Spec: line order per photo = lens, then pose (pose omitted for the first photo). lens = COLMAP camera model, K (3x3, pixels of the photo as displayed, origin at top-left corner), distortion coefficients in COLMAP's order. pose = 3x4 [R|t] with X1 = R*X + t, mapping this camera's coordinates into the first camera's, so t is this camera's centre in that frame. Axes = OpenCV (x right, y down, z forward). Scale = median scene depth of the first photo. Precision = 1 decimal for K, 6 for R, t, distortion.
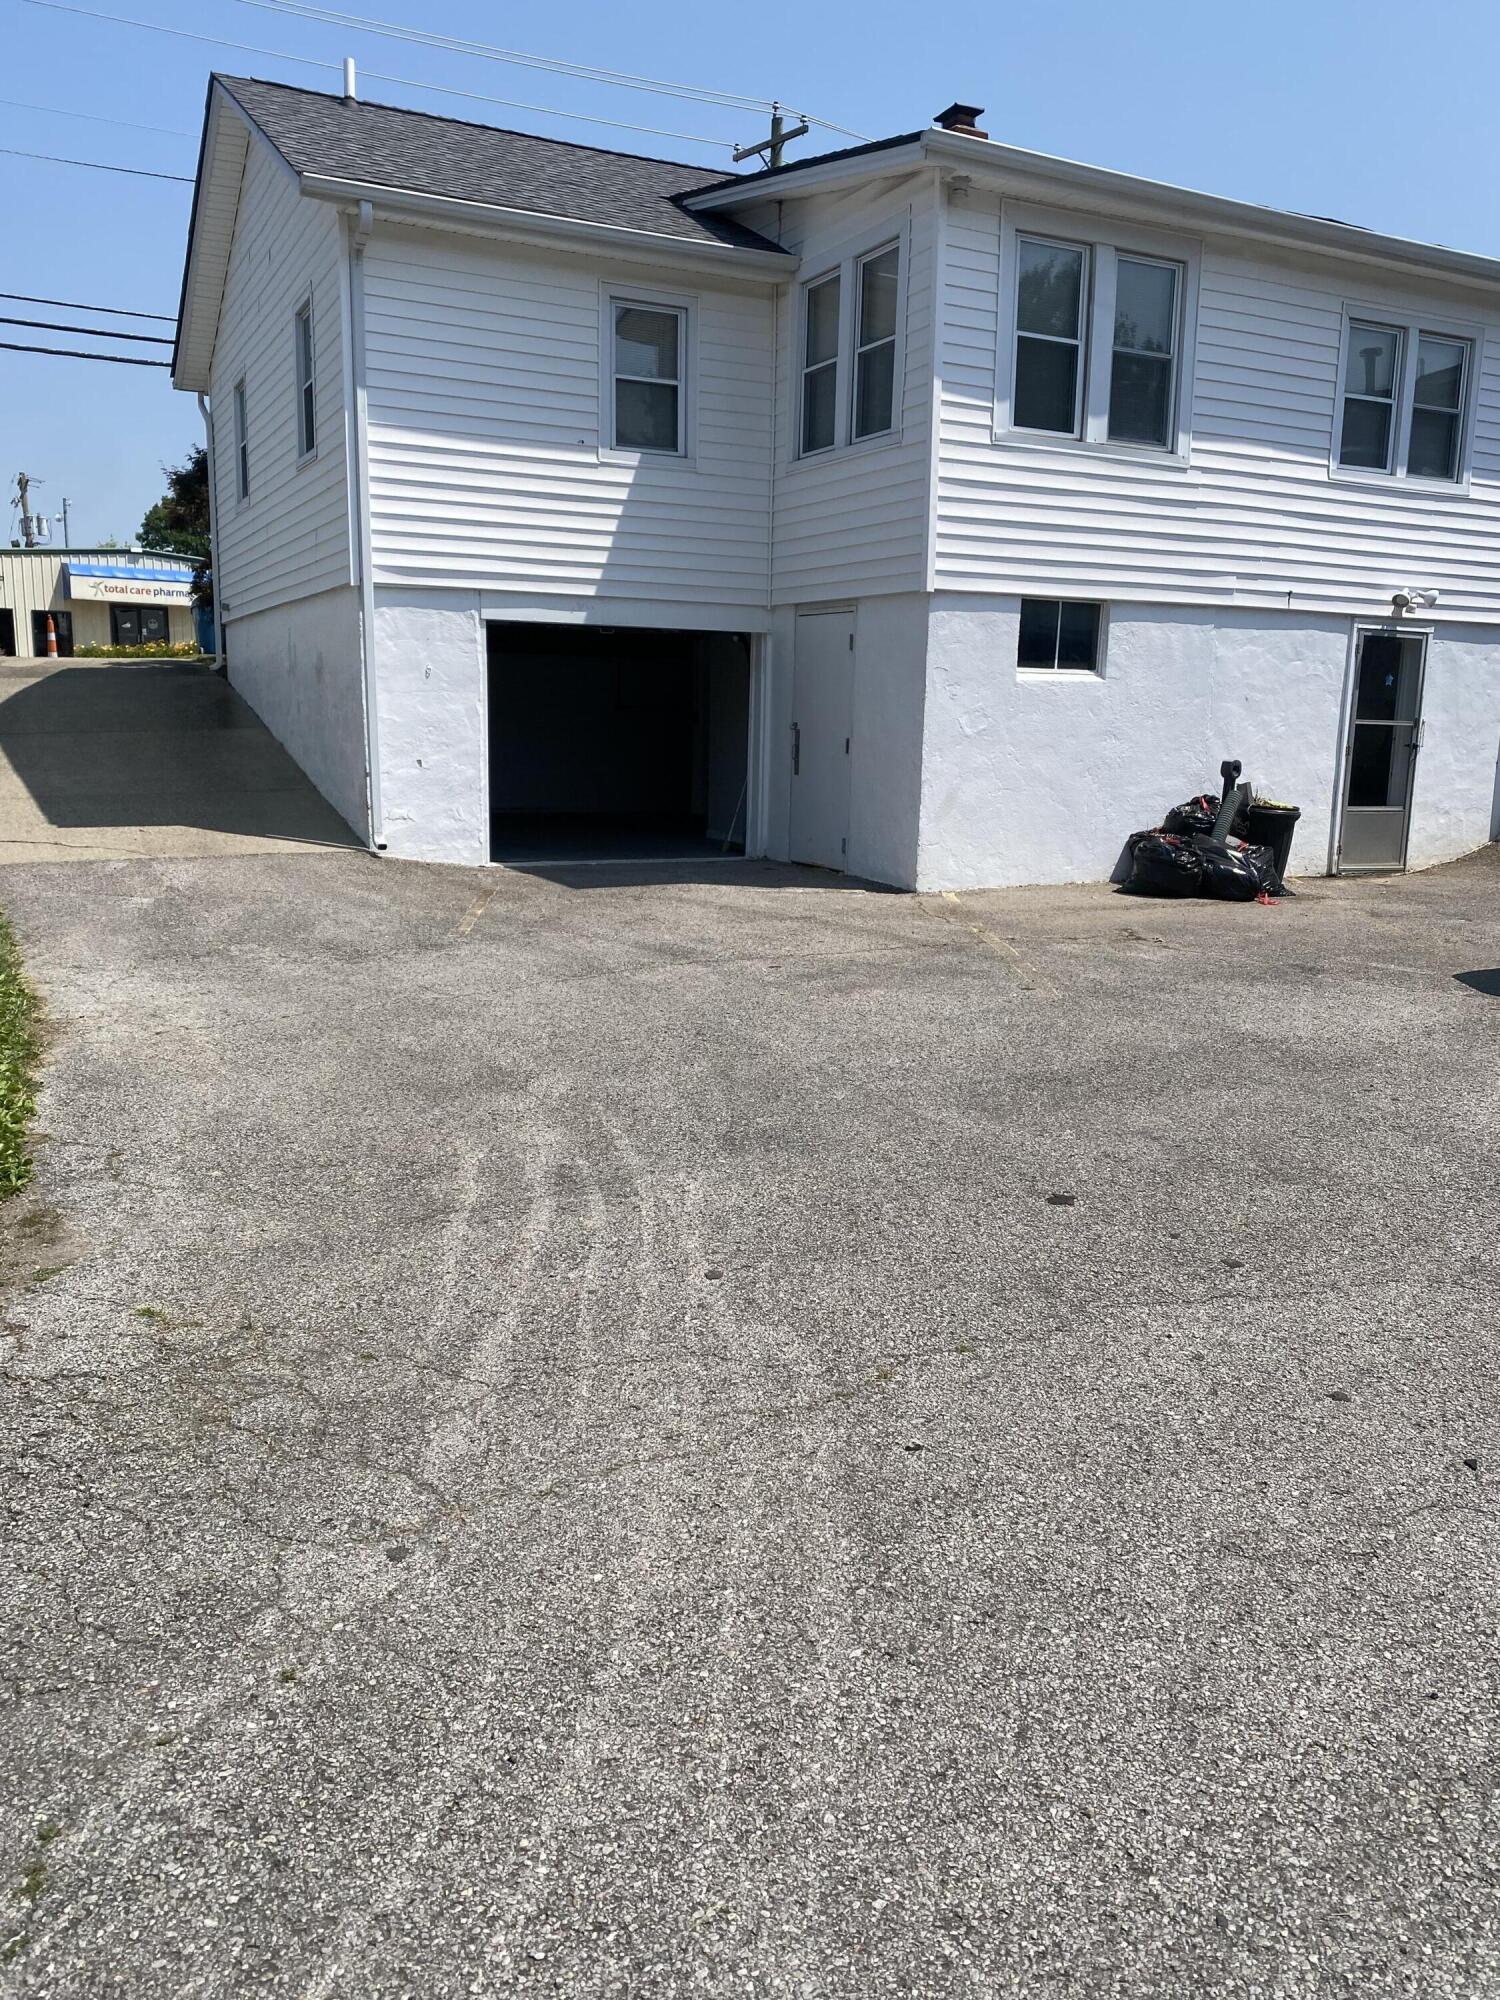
lens RADIAL K [[1530.8, 0, 766.3], [0, 1530.8, 992.6], [0, 0, 1]] dist [0.056596, -0.087071]
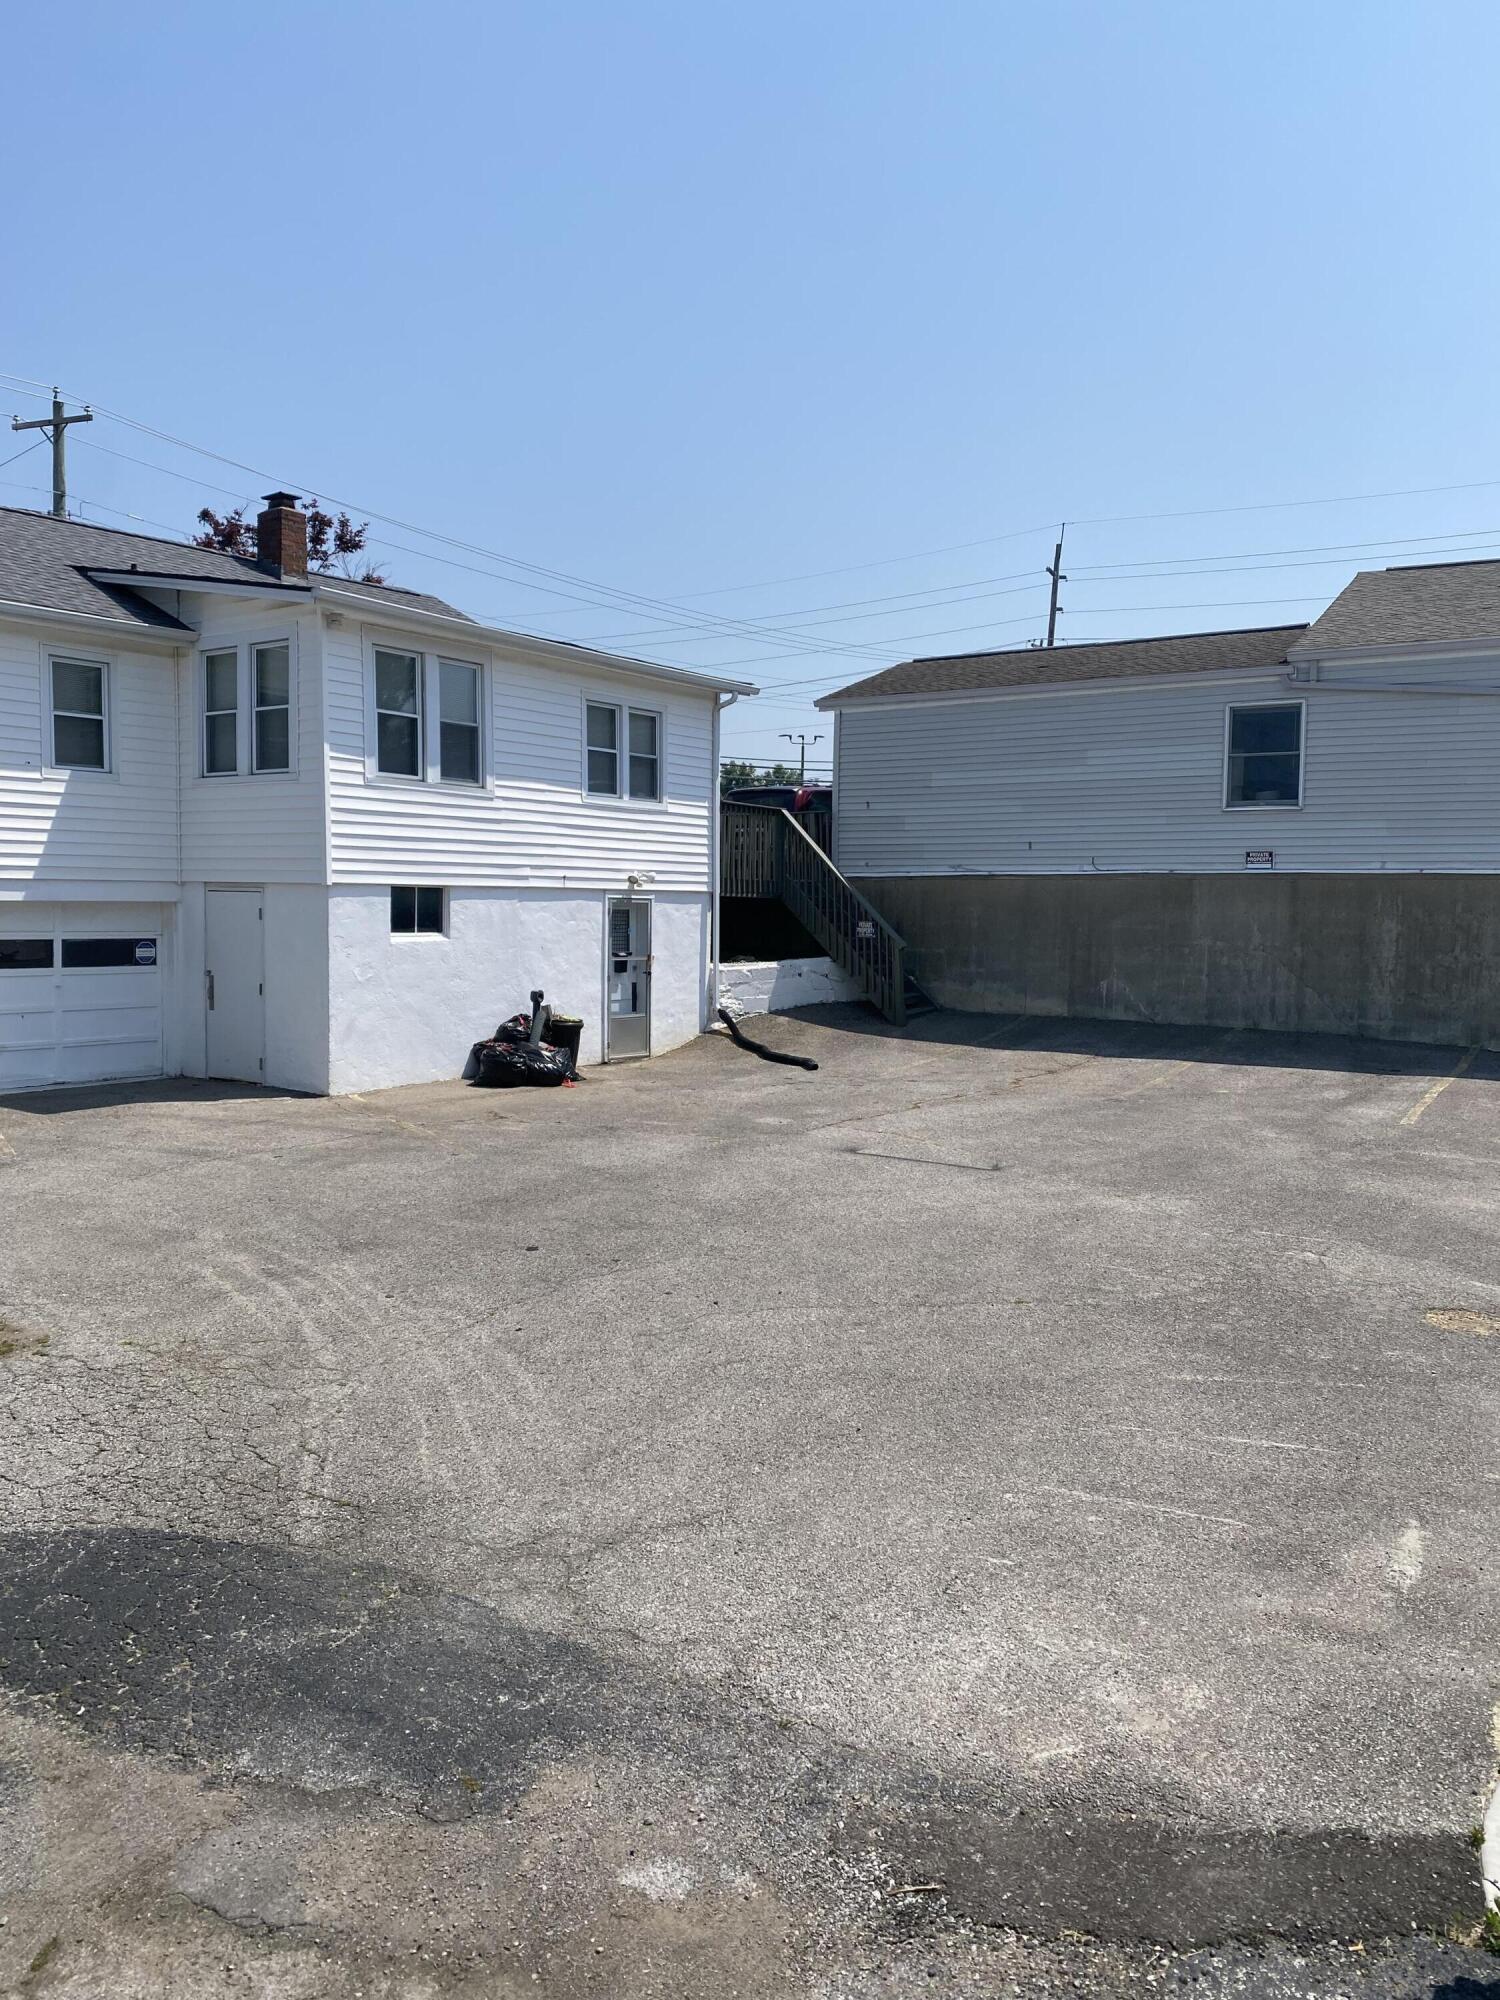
lens RADIAL K [[1523.4, 0, 776.3], [0, 1523.4, 995.8], [0, 0, 1]] dist [0.173607, -0.480713]
pose [[0.882574, -0.039763, 0.468490, -0.186428], [0.091177, 0.991977, -0.087573, 0.002851], [-0.461249, 0.120005, 0.879118, -0.400268]]
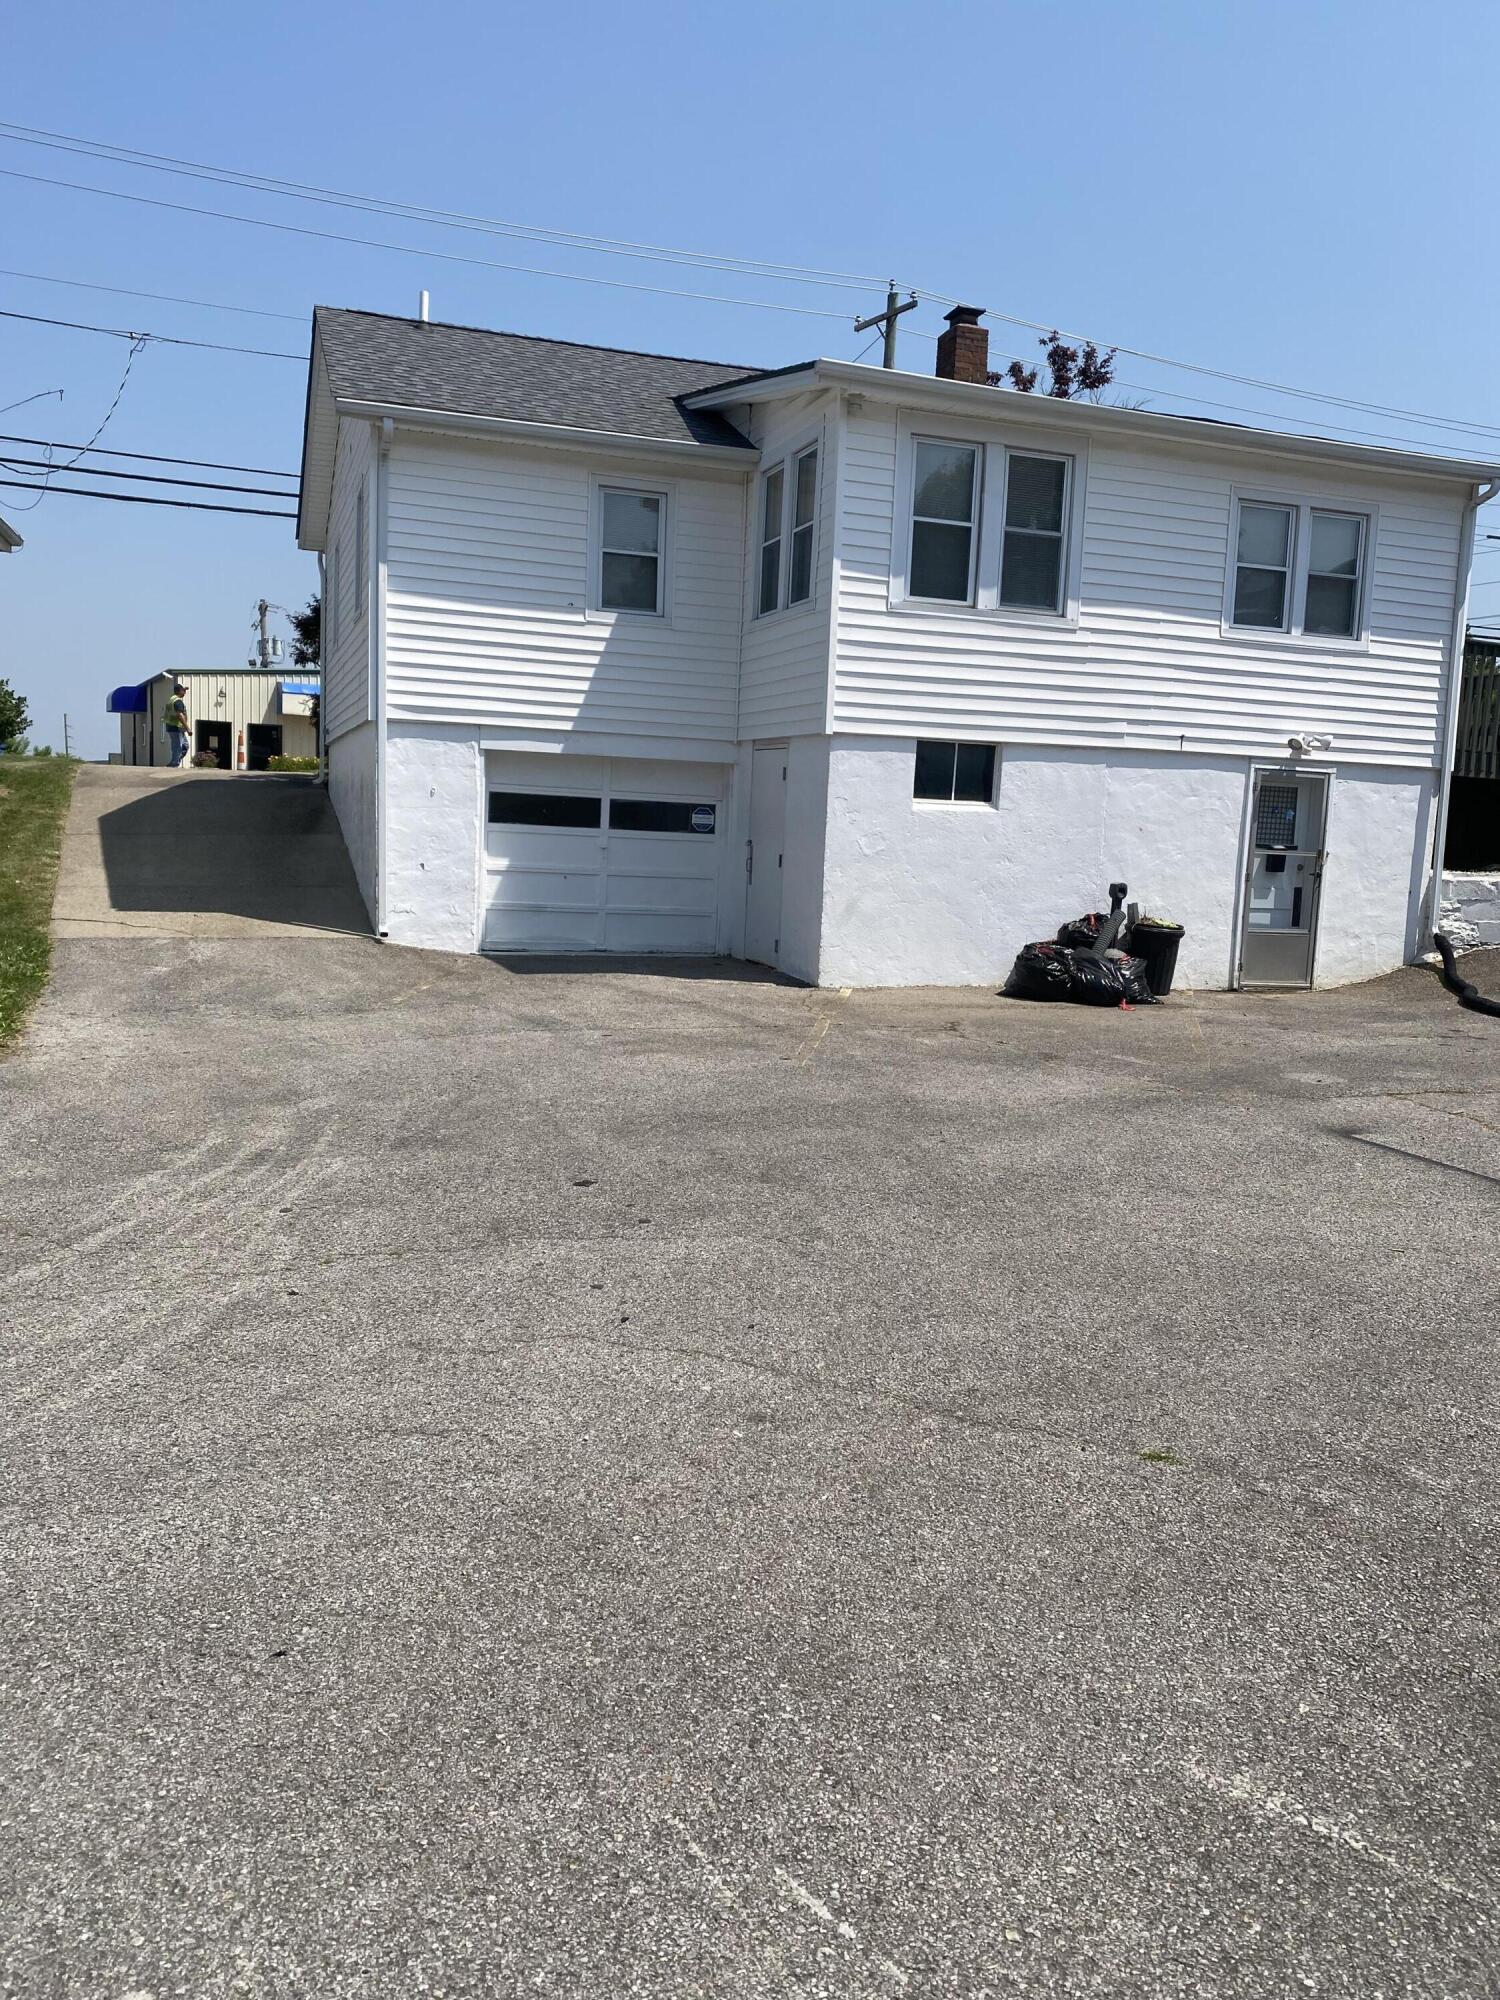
lens RADIAL K [[1523.4, 0, 776.3], [0, 1523.4, 995.8], [0, 0, 1]] dist [0.173607, -0.480713]
pose [[0.990791, 0.036730, -0.130321, 0.211550], [-0.045836, 0.996660, -0.067580, 0.019906], [0.127403, 0.072931, 0.989166, -0.145075]]
